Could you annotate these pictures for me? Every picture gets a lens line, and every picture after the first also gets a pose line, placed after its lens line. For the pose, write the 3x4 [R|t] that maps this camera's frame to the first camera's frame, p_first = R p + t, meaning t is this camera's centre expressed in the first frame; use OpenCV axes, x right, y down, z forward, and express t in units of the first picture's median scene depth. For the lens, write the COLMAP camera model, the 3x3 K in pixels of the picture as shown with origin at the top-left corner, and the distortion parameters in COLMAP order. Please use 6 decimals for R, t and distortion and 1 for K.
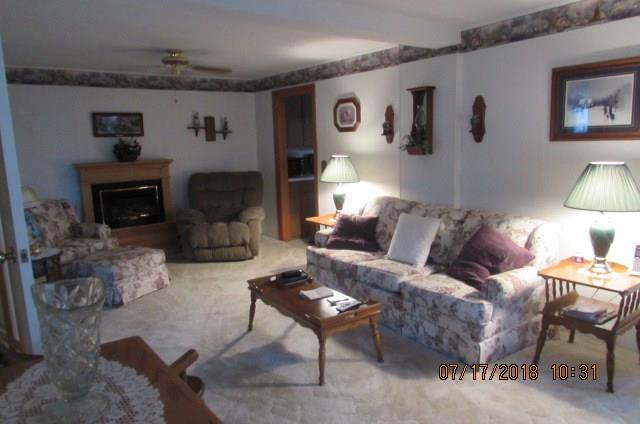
lens RADIAL K [[455.8, 0, 320.0], [0, 455.8, 212.0], [0, 0, 1]] dist [-0.035876, 0.004934]
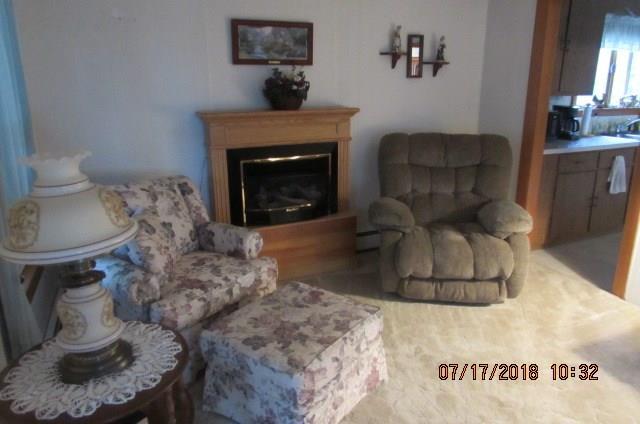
lens RADIAL K [[455.8, 0, 320.0], [0, 455.8, 212.0], [0, 0, 1]] dist [-0.035876, 0.004934]
pose [[0.977386, 0.078655, -0.196288, -0.267445], [-0.054656, 0.990672, 0.124826, -0.059326], [0.204275, -0.111275, 0.972568, 0.448513]]
